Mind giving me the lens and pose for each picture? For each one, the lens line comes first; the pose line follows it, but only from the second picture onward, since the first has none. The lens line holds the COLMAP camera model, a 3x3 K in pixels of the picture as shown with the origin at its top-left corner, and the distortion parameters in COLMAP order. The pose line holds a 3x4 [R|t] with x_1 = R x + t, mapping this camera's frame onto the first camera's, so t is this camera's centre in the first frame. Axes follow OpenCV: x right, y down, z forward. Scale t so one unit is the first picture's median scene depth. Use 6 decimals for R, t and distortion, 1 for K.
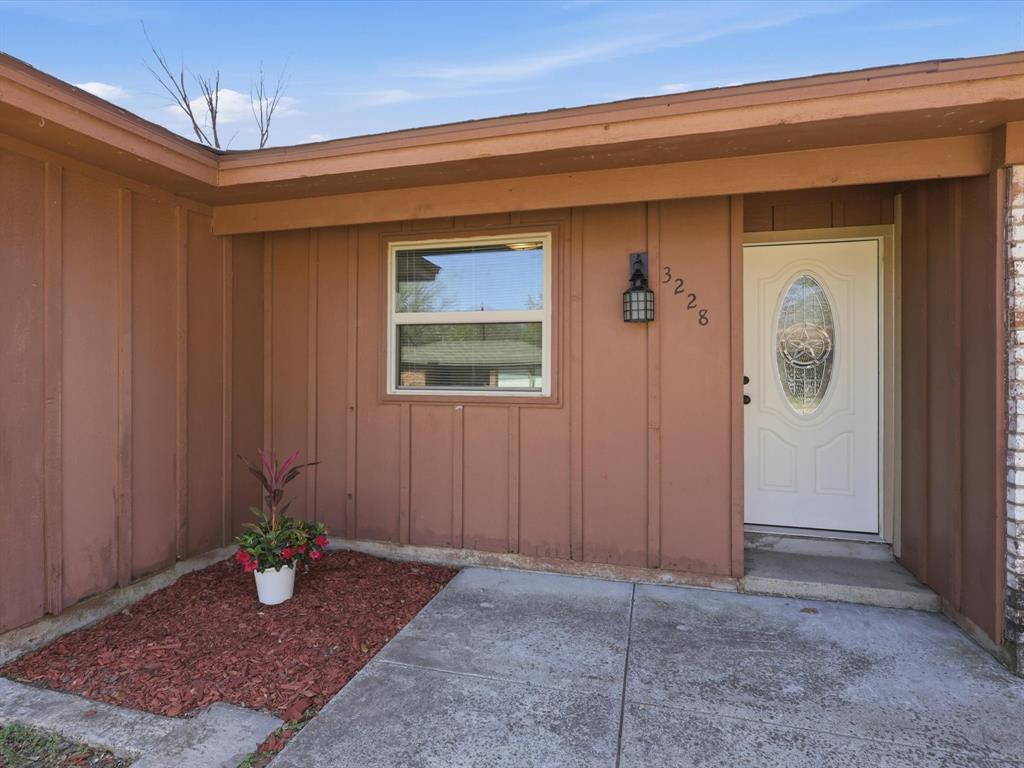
lens RADIAL K [[534.5, 0, 511.1], [0, 534.5, 376.6], [0, 0, 1]] dist [-0.004867, 0.001507]
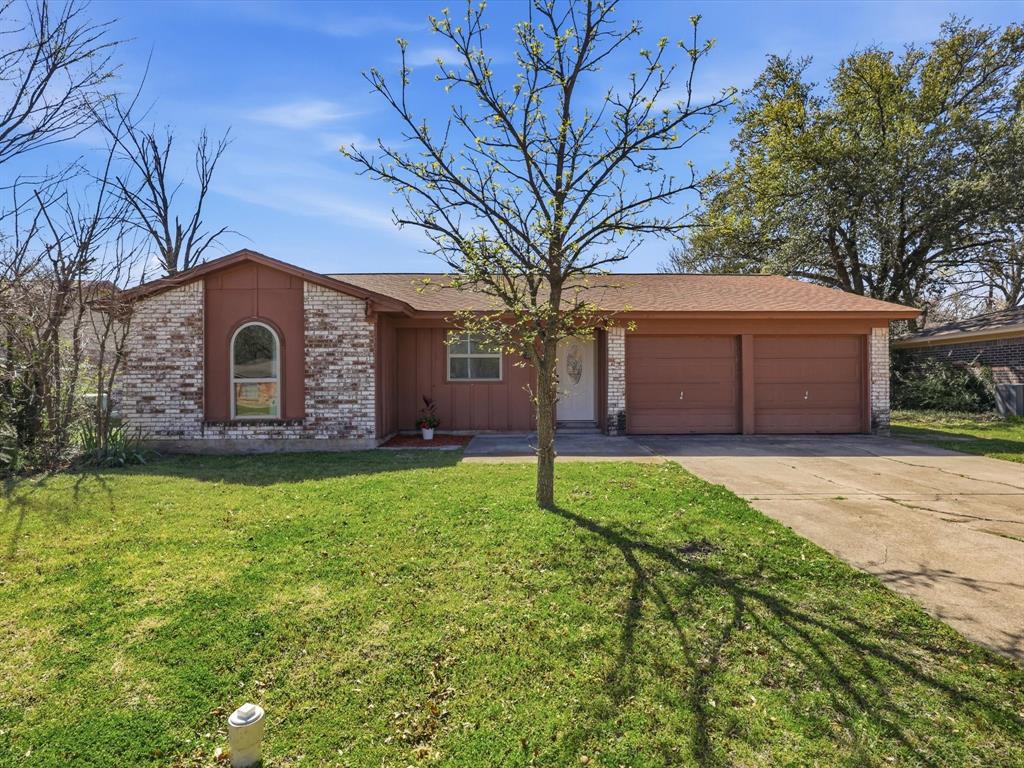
lens RADIAL K [[539.3, 0, 511.2], [0, 539.3, 376.4], [0, 0, 1]] dist [-0.005305, 0.002814]
pose [[0.961974, -0.000289, 0.273140, -0.778235], [0.006042, 0.999777, -0.020219, 0.079492], [-0.273073, 0.021100, 0.961762, -2.209472]]
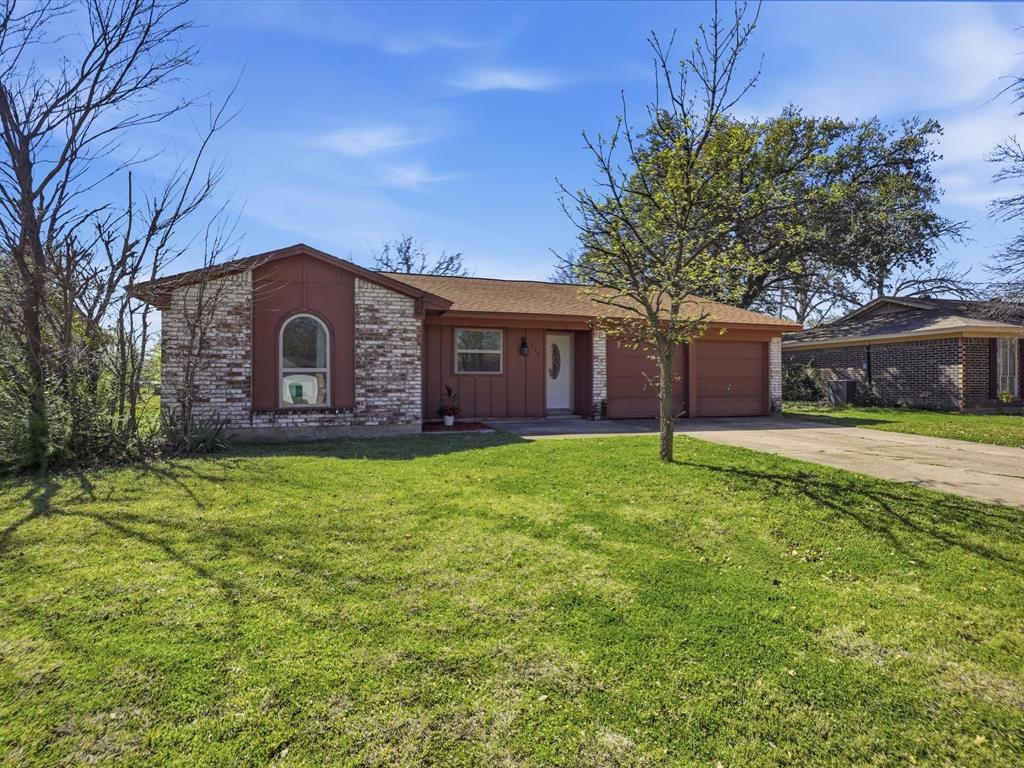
lens RADIAL K [[539.3, 0, 511.2], [0, 539.3, 376.4], [0, 0, 1]] dist [-0.005305, 0.002814]
pose [[0.838396, 0.007200, 0.545015, -1.918645], [0.003363, 0.999825, -0.018382, 0.125647], [-0.545052, 0.017245, 0.838225, -2.195686]]
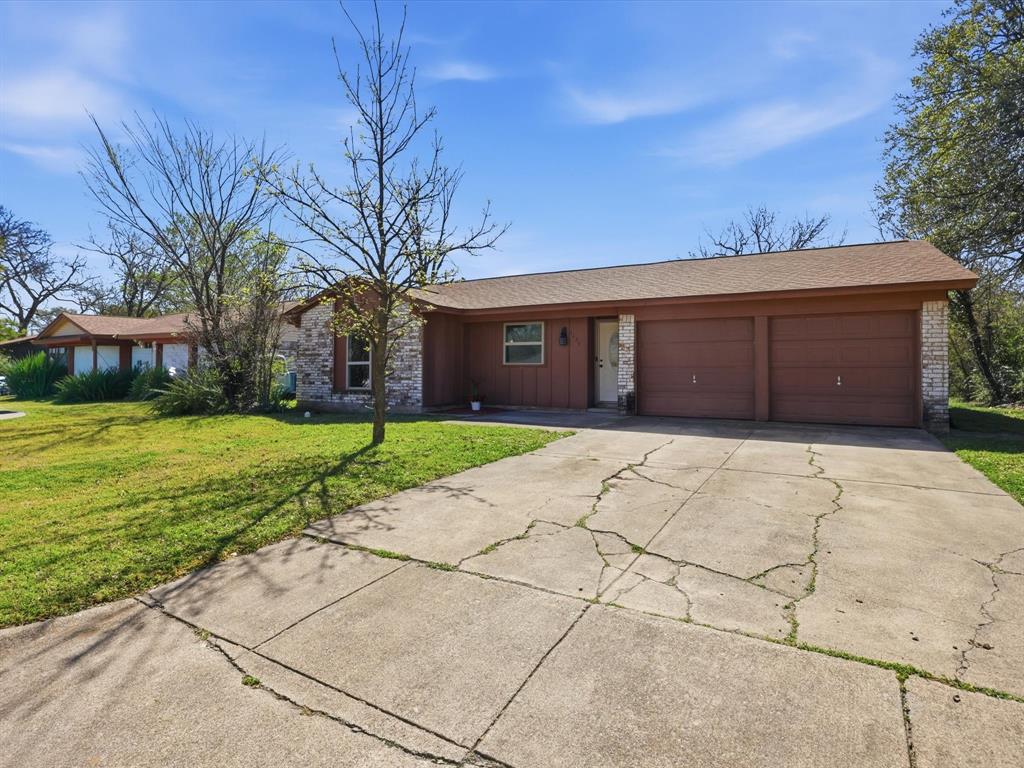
lens RADIAL K [[545.5, 0, 509.2], [0, 545.5, 378.2], [0, 0, 1]] dist [-0.001464, 0.000909]
pose [[0.967716, 0.008413, -0.251902, 0.823966], [-0.008195, 0.999965, 0.001915, 0.131653], [0.251909, 0.000212, 0.967751, -2.857787]]
